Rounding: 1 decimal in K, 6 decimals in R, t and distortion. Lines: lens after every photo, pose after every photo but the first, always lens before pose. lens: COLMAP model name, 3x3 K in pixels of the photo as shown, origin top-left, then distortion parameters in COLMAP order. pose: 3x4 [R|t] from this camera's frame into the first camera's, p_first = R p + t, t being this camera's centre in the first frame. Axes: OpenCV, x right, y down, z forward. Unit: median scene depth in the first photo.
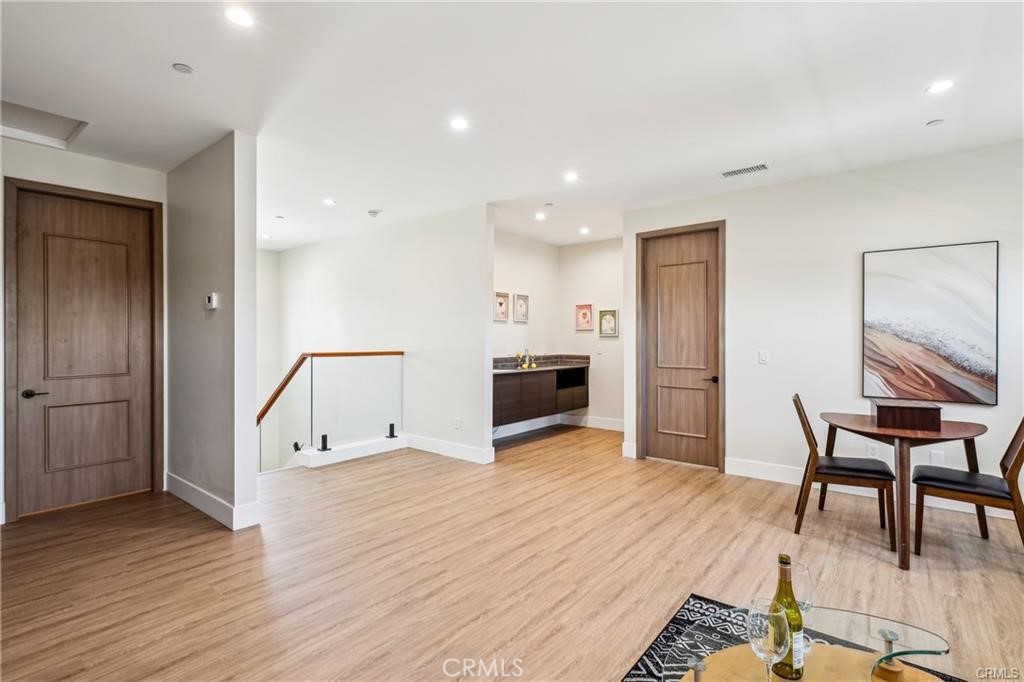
lens RADIAL K [[481.7, 0, 518.7], [0, 481.7, 338.4], [0, 0, 1]] dist [-0.001567, 0.000156]
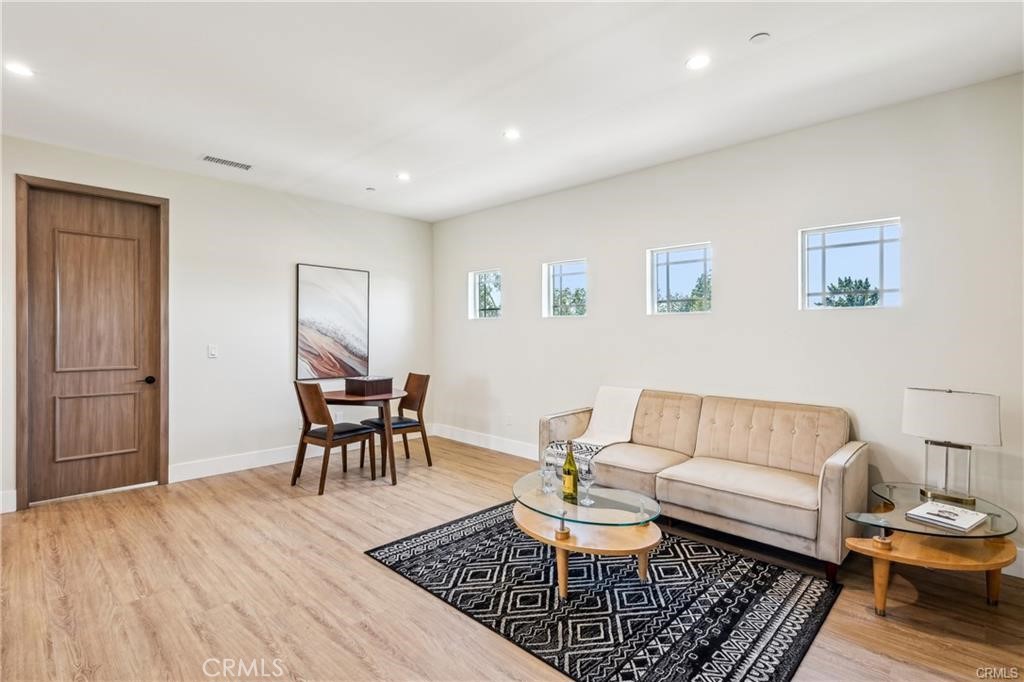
lens RADIAL K [[491.7, 0, 513.2], [0, 491.7, 331.9], [0, 0, 1]] dist [0.001095, 0.000364]
pose [[0.097200, 0.006186, 0.995246, -0.409271], [-0.006157, 0.999965, -0.005614, 0.000525], [-0.995246, -0.005582, 0.097234, 0.271662]]
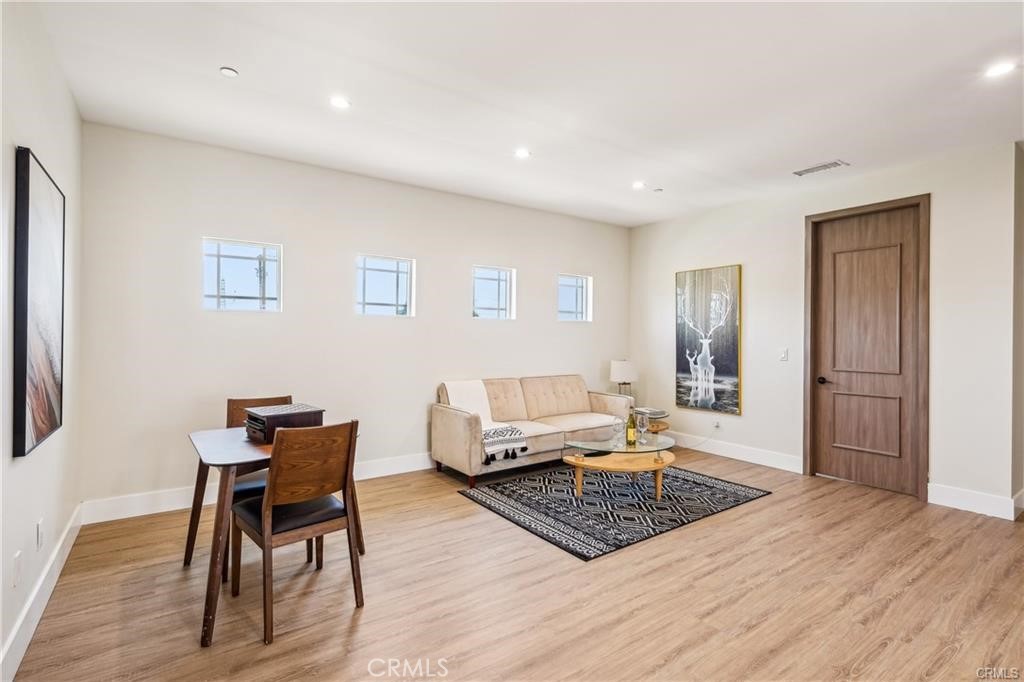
lens RADIAL K [[488.2, 0, 521.2], [0, 488.2, 341.4], [0, 0, 1]] dist [0.001355, -0.000959]
pose [[-0.963632, -0.008587, 0.267095, 0.105541], [-0.006435, 0.999939, 0.008933, 0.002286], [-0.267156, 0.006890, -0.963629, 1.104926]]
